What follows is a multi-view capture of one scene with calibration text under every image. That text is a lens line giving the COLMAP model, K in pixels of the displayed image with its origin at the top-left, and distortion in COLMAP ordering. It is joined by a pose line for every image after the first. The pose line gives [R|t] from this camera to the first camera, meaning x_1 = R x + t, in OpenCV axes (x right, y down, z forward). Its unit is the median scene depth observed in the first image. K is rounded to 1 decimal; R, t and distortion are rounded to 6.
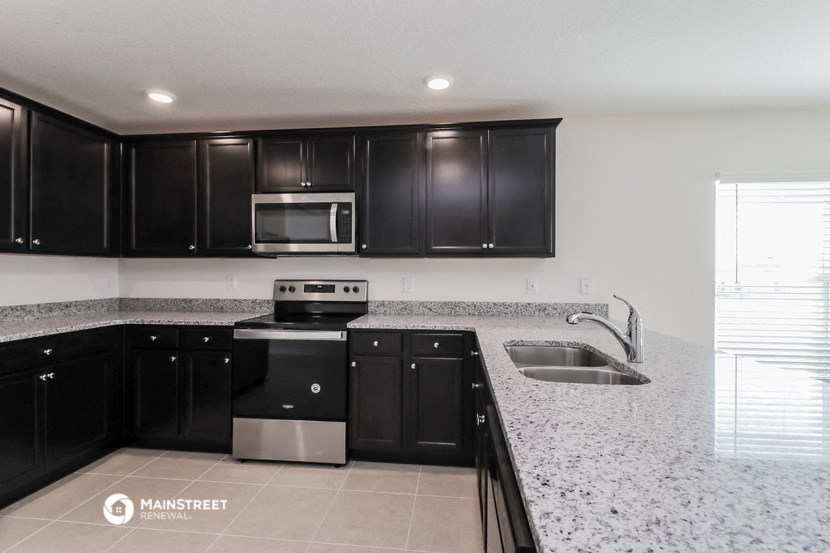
lens RADIAL K [[387.8, 0, 415.4], [0, 387.8, 274.3], [0, 0, 1]] dist [0.005427, -0.000250]
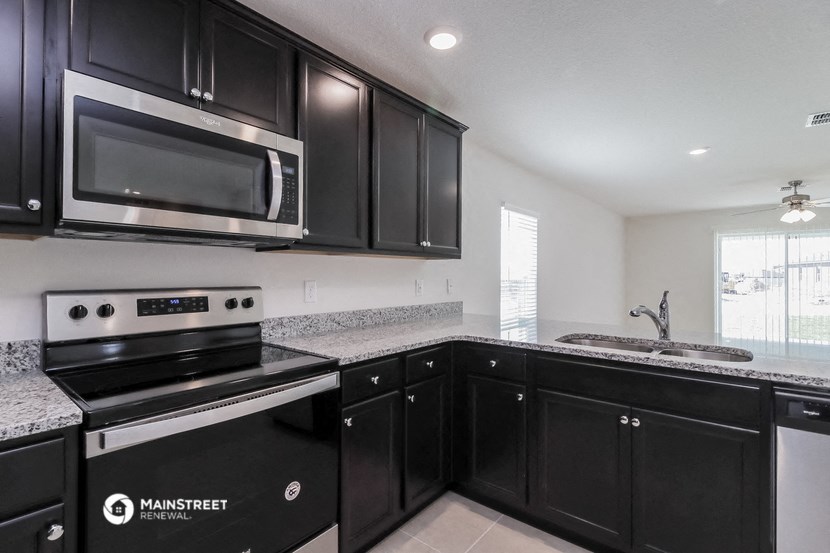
lens RADIAL K [[387.8, 0, 414.9], [0, 387.8, 273.9], [0, 0, 1]] dist [0.005427, -0.000250]
pose [[0.556546, -0.001081, 0.830816, -0.505218], [0.004916, 0.999986, -0.001992, -0.002033], [-0.830802, 0.005193, 0.556543, 0.467904]]
